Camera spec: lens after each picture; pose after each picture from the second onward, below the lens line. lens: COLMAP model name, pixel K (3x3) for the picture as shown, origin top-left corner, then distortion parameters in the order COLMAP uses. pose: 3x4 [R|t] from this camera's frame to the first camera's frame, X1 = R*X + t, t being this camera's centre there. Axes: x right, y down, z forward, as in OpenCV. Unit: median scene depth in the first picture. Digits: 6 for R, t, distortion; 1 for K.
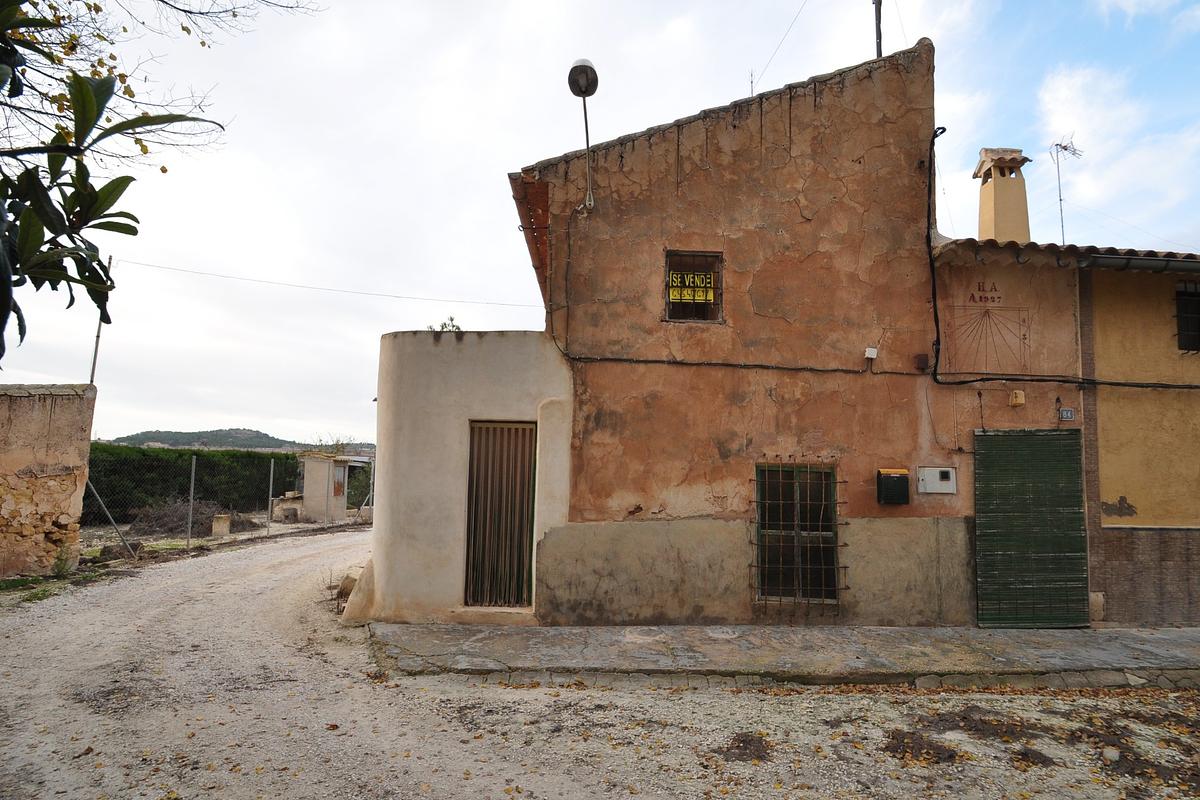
lens RADIAL K [[595.3, 0, 608.2], [0, 595.3, 405.2], [0, 0, 1]] dist [-0.013377, -0.000864]
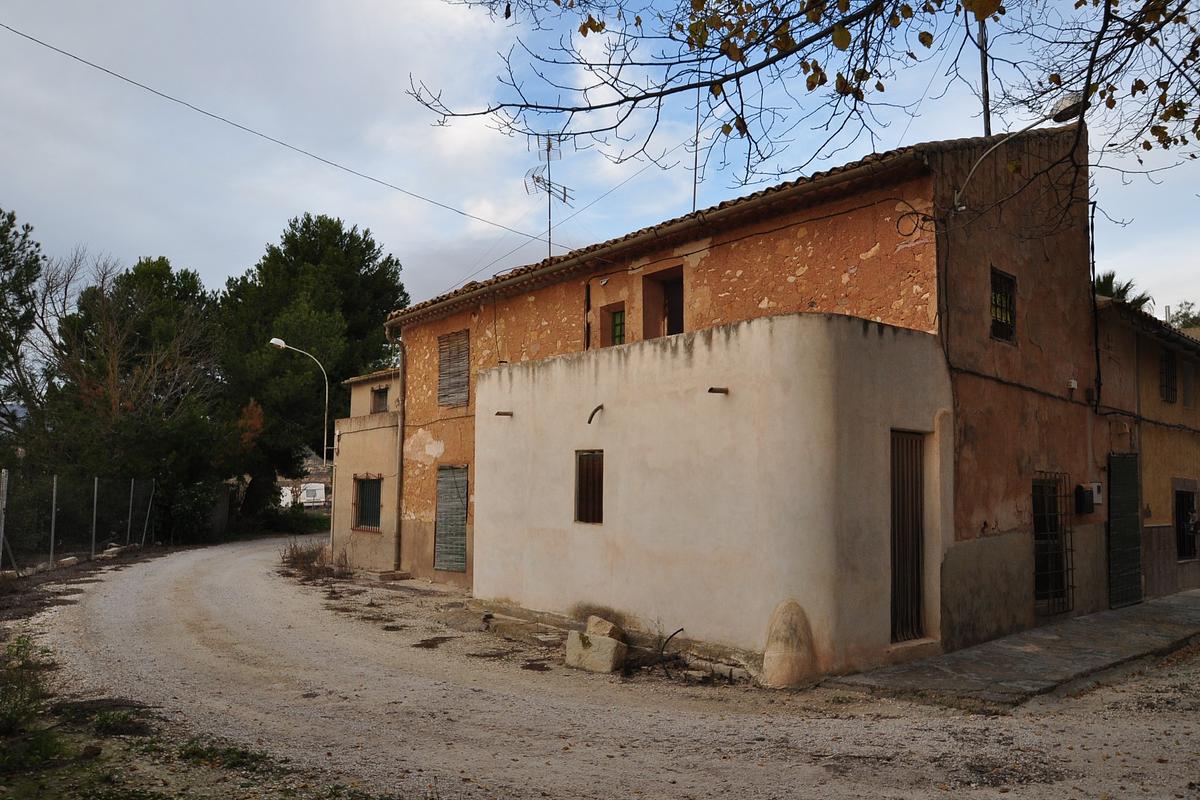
lens RADIAL K [[848.2, 0, 599.8], [0, 848.2, 403.0], [0, 0, 1]] dist [-0.047879, -0.000359]
pose [[0.774948, 0.060785, 0.629095, -1.327036], [-0.068592, 0.997574, -0.011894, 0.031182], [-0.628292, -0.033933, 0.777237, 0.318963]]
